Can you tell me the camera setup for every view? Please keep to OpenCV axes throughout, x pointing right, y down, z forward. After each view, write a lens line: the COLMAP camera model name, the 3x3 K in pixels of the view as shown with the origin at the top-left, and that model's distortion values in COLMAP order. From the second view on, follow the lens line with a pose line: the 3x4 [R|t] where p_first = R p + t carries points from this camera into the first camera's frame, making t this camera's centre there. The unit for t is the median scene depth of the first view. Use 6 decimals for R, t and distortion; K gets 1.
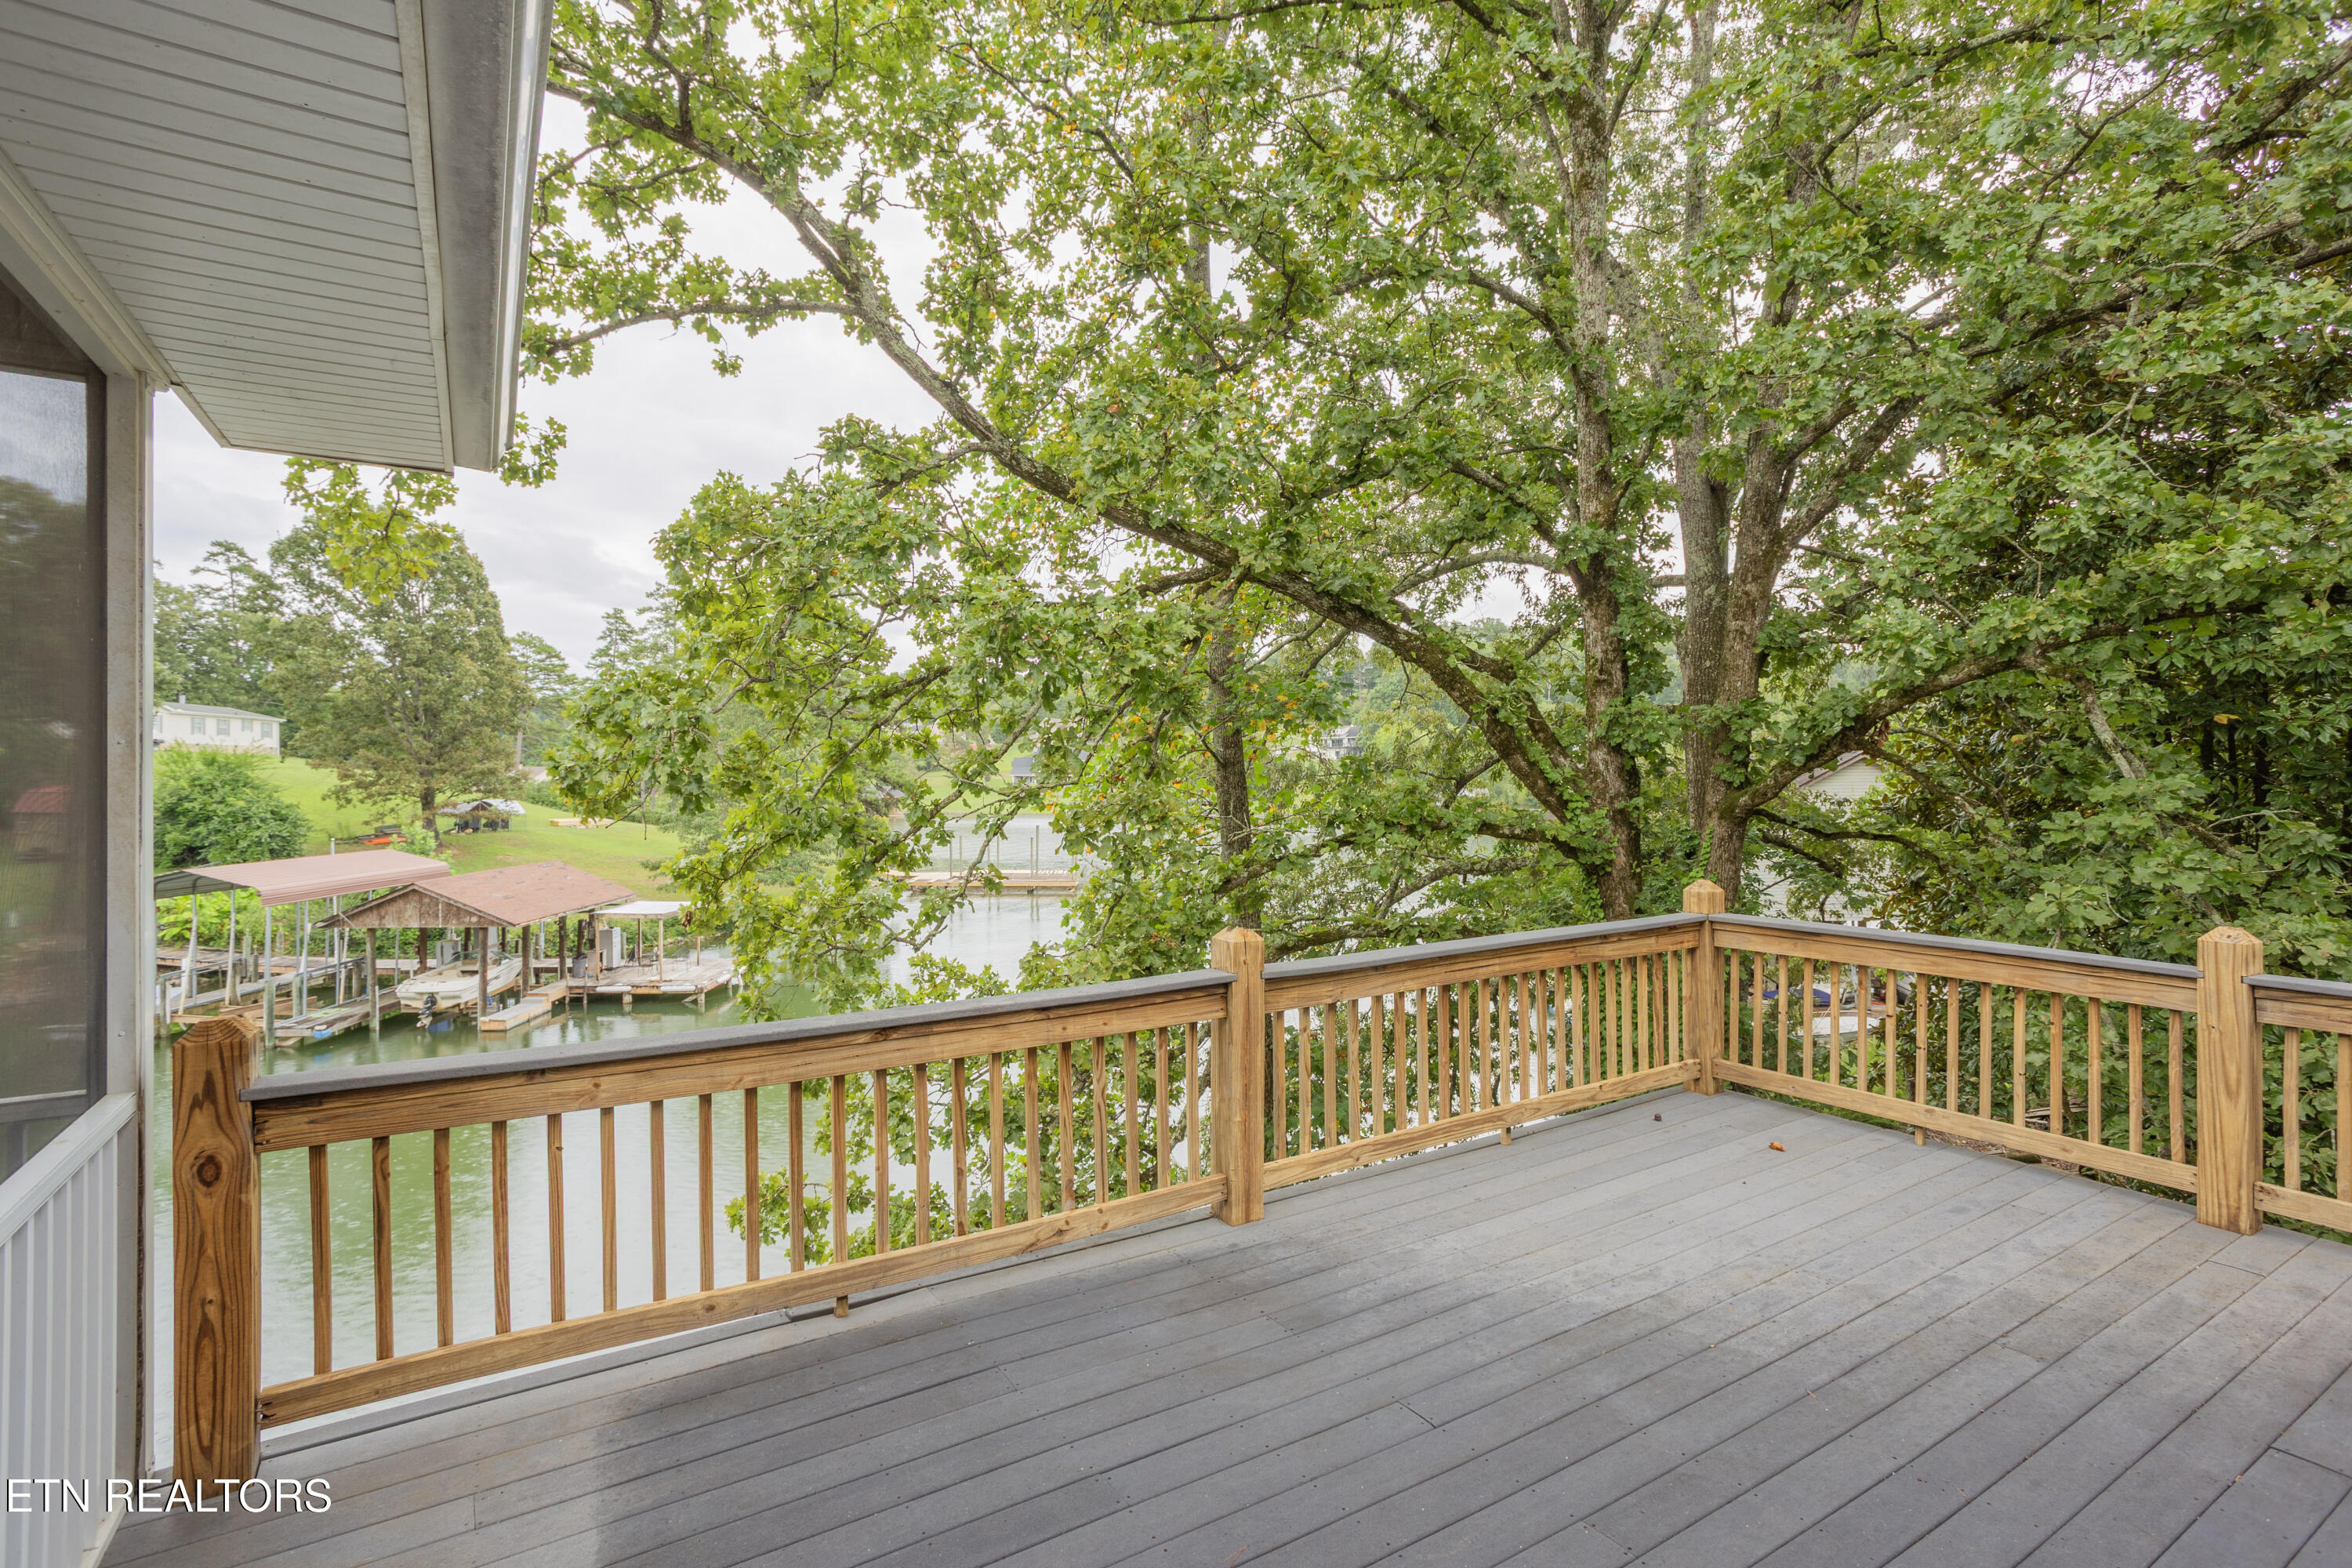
lens RADIAL K [[1134.5, 0, 1158.5], [0, 1134.5, 775.7], [0, 0, 1]] dist [-0.023122, 0.015764]
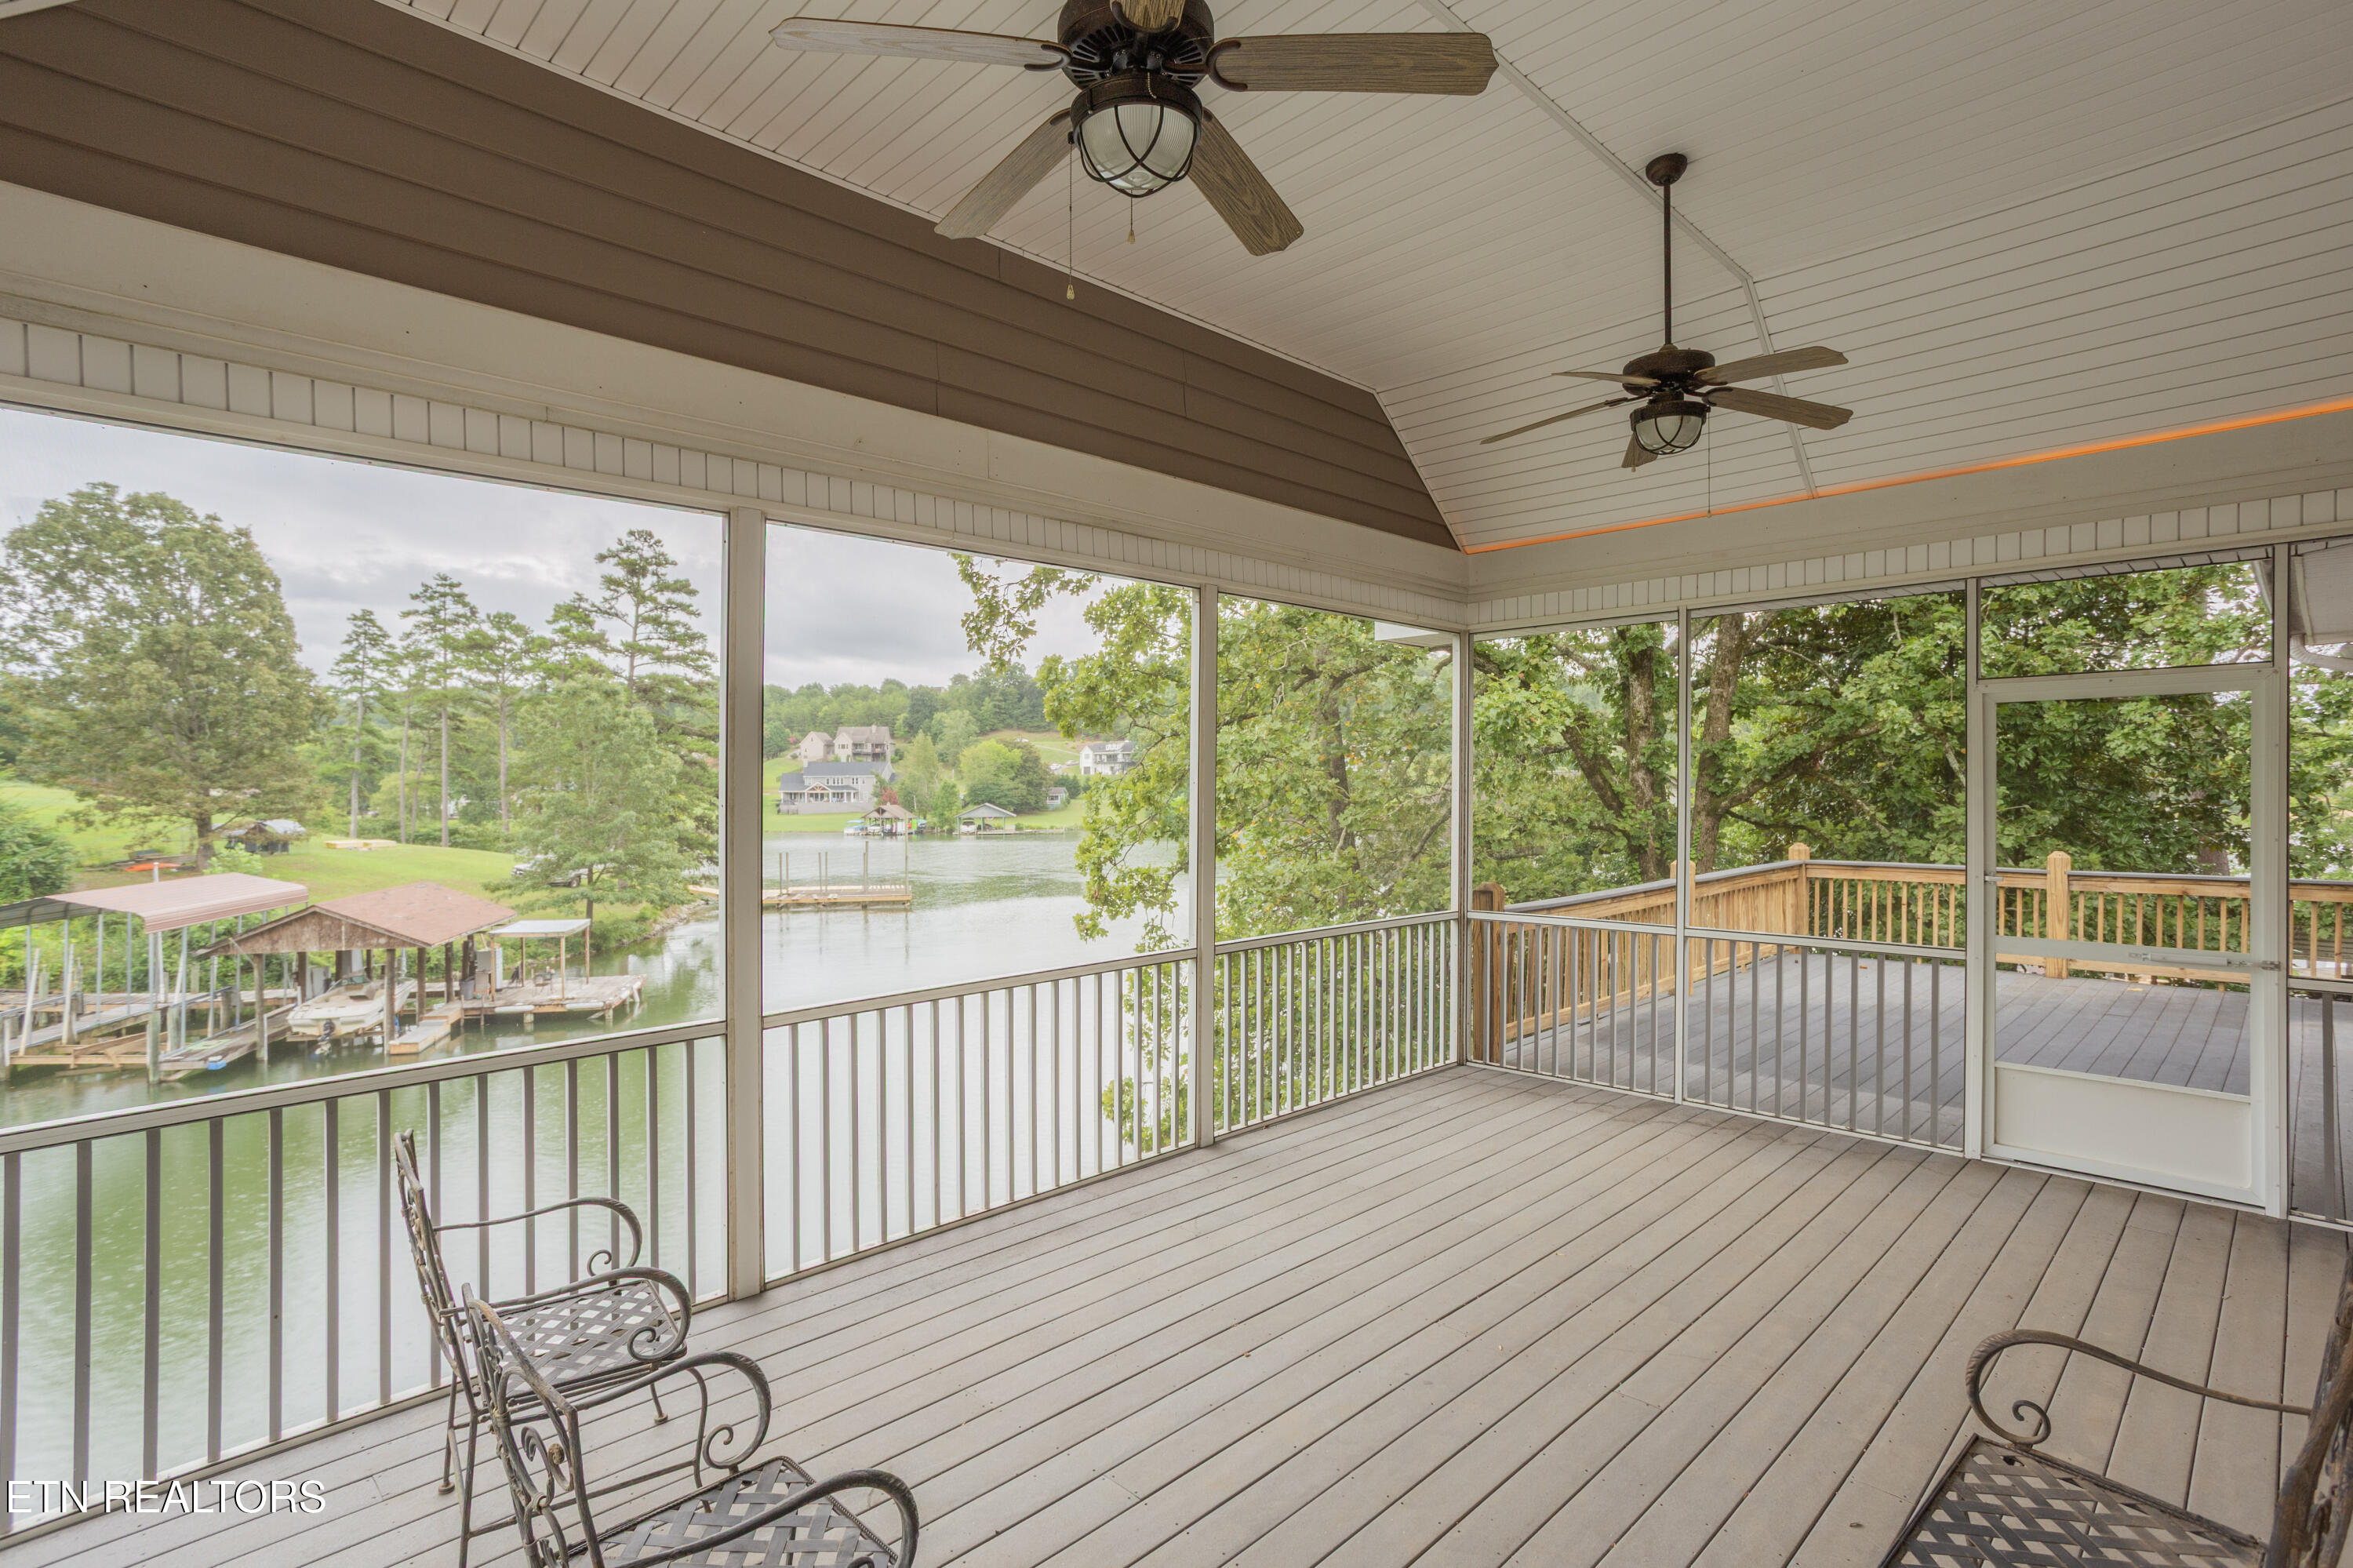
lens RADIAL K [[1135.0, 0, 1174.4], [0, 1135.0, 803.6], [0, 0, 1]] dist [-0.023122, 0.015764]
pose [[0.977454, -0.006315, 0.211052, -0.126111], [0.003937, 0.999924, 0.011685, 0.000043], [-0.211110, -0.010591, 0.977405, -0.084426]]
